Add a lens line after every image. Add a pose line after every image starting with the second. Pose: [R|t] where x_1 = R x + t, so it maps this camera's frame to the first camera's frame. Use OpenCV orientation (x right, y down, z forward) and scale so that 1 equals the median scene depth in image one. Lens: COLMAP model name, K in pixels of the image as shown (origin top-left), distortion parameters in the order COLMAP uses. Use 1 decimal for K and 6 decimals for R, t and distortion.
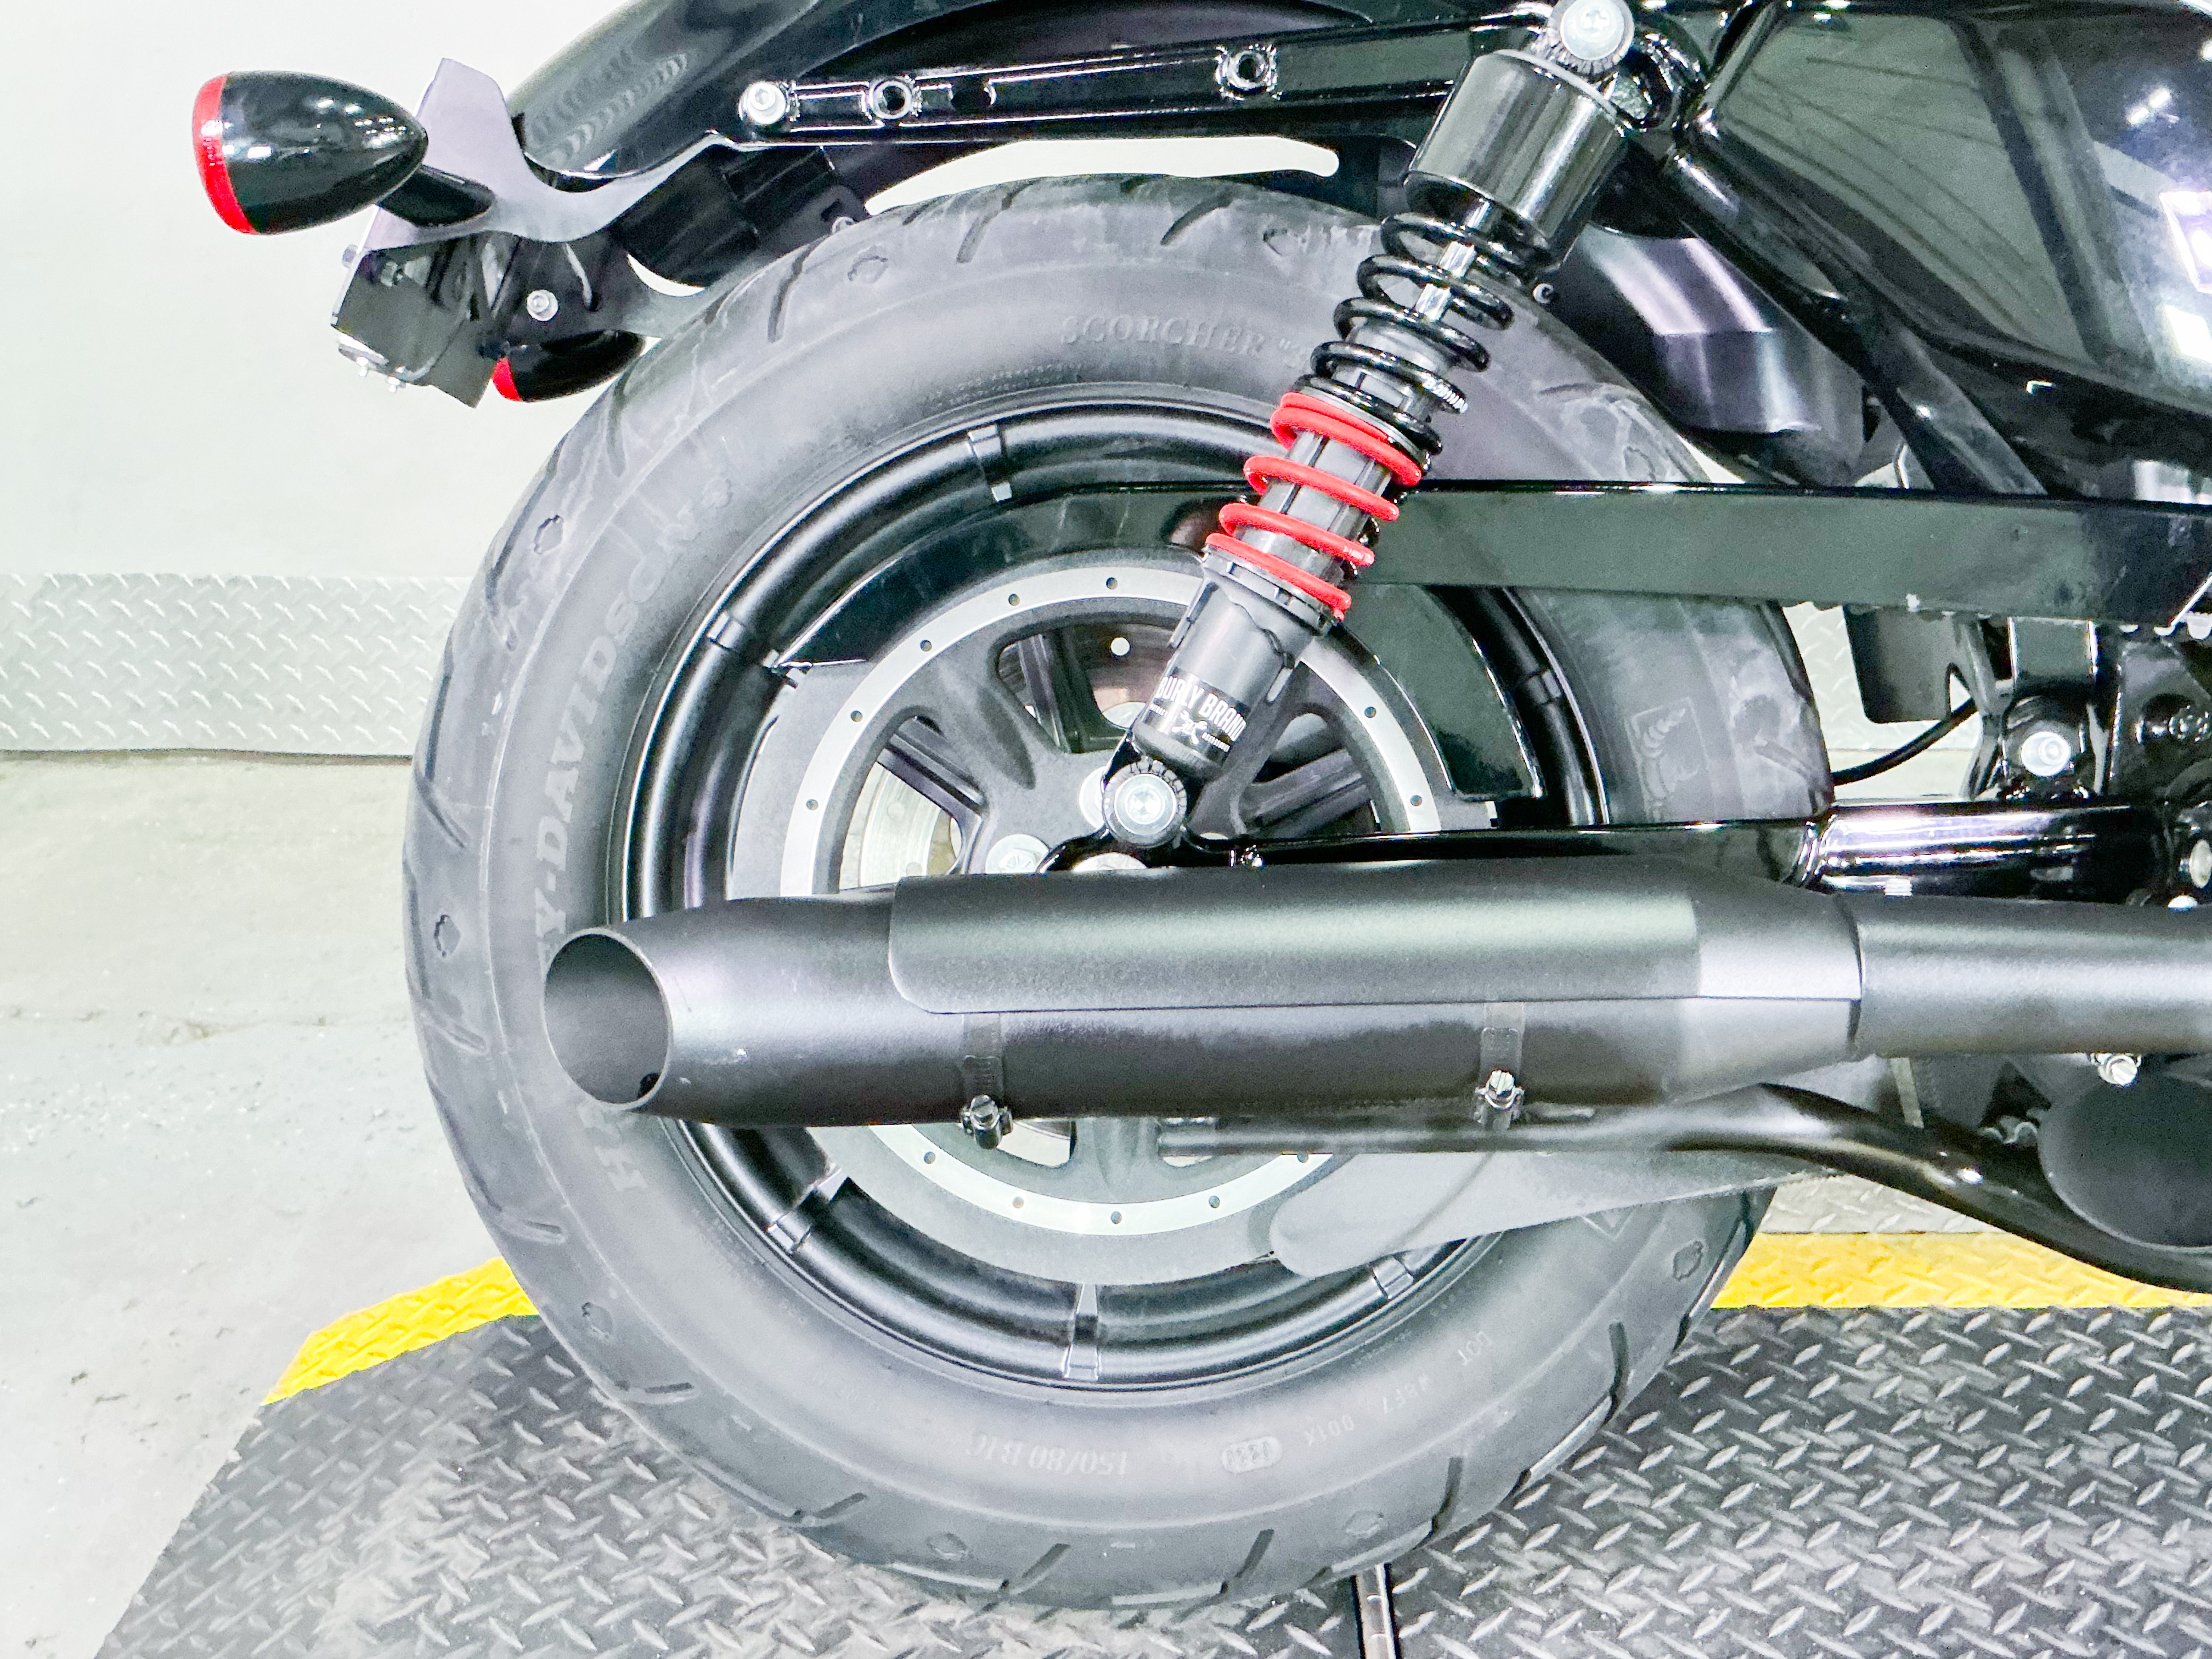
lens RADIAL K [[2232.0, 0, 1106.0], [0, 2232.0, 829.5], [0, 0, 1]] dist [0.183801, -0.414175]
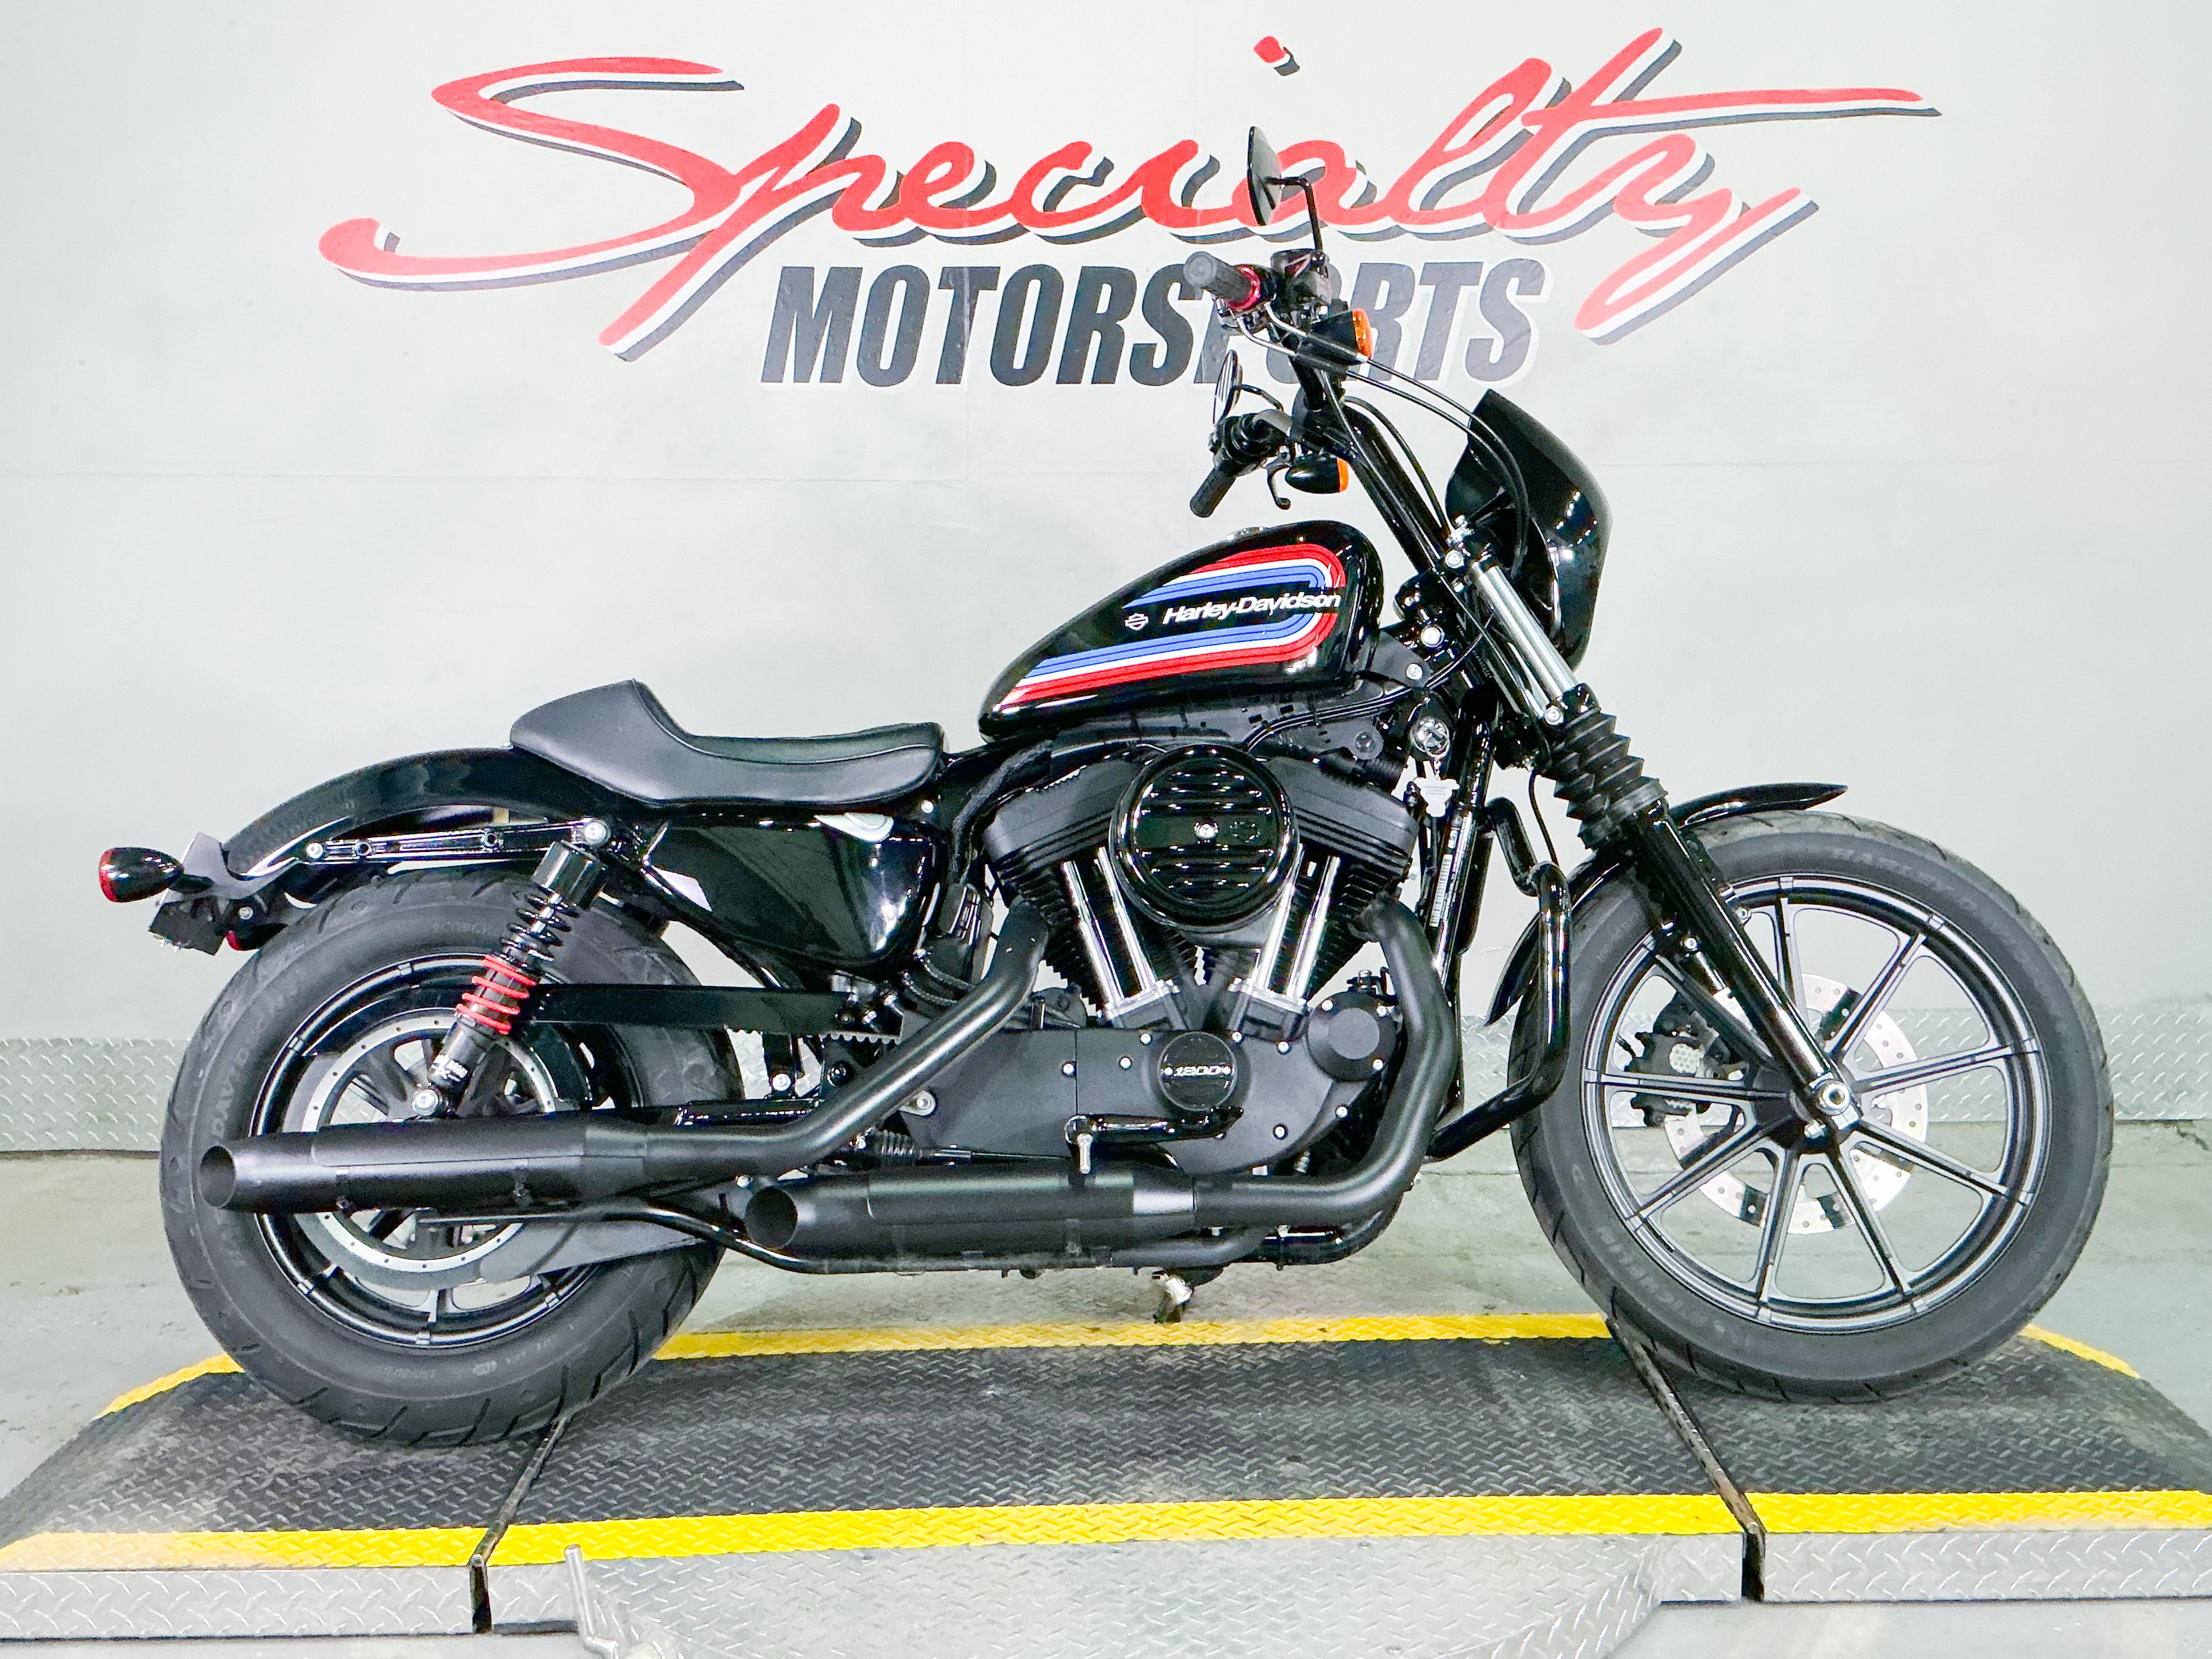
lens RADIAL K [[2232.0, 0, 1106.0], [0, 2232.0, 829.5], [0, 0, 1]] dist [0.183801, -0.414175]
pose [[0.999451, -0.003874, 0.032909, 0.678304], [0.010581, 0.978466, -0.206135, 0.217600], [-0.031402, 0.206370, 0.977970, -1.628217]]
